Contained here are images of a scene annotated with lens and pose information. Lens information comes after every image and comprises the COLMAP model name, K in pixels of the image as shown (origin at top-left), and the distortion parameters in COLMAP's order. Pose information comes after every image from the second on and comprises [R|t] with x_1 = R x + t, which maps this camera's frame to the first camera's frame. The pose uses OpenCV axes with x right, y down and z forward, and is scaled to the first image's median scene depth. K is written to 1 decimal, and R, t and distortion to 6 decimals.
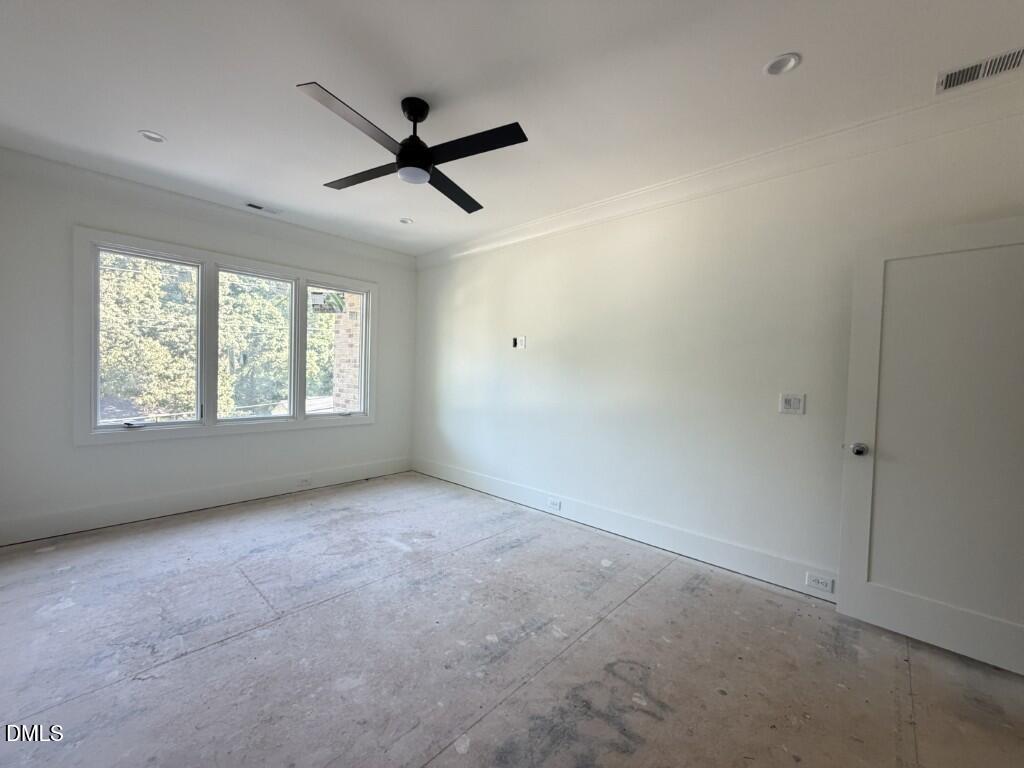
lens RADIAL K [[407.6, 0, 508.1], [0, 407.6, 383.8], [0, 0, 1]] dist [-0.000758, -0.000054]
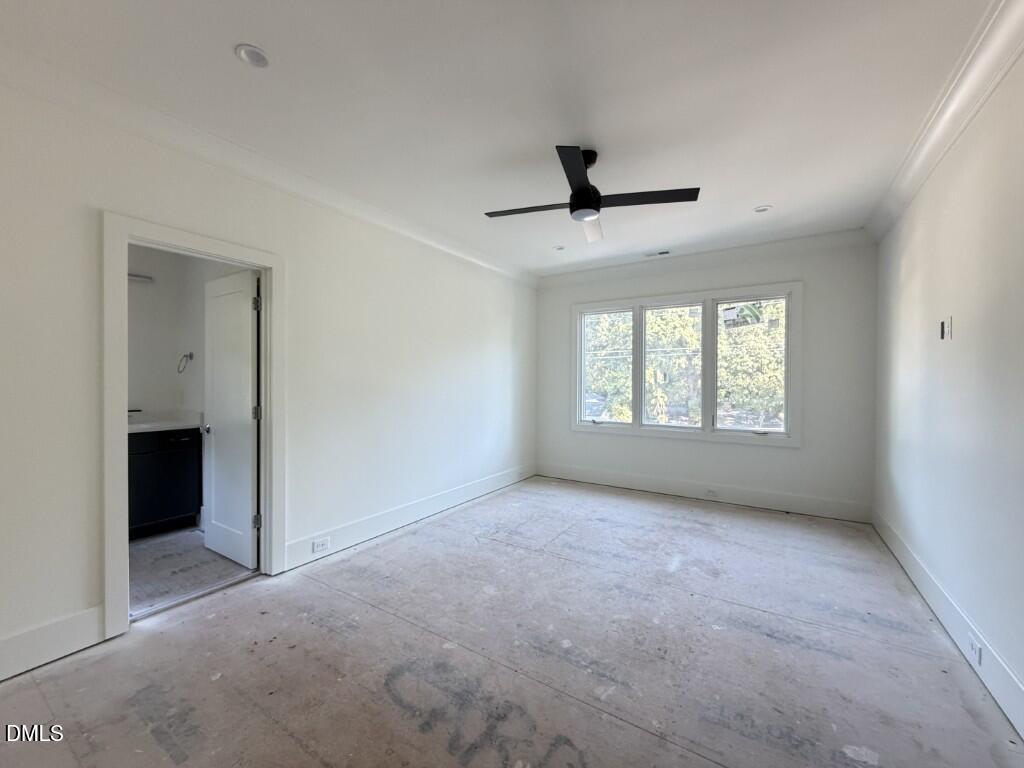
lens RADIAL K [[407.9, 0, 512.0], [0, 407.9, 384.0], [0, 0, 1]] dist [-0.001295, 0.000019]
pose [[0.184496, -0.016344, -0.982697, 0.605847], [-0.026902, 0.999403, -0.021673, 0.000016], [0.982465, 0.030435, 0.183946, 0.419382]]
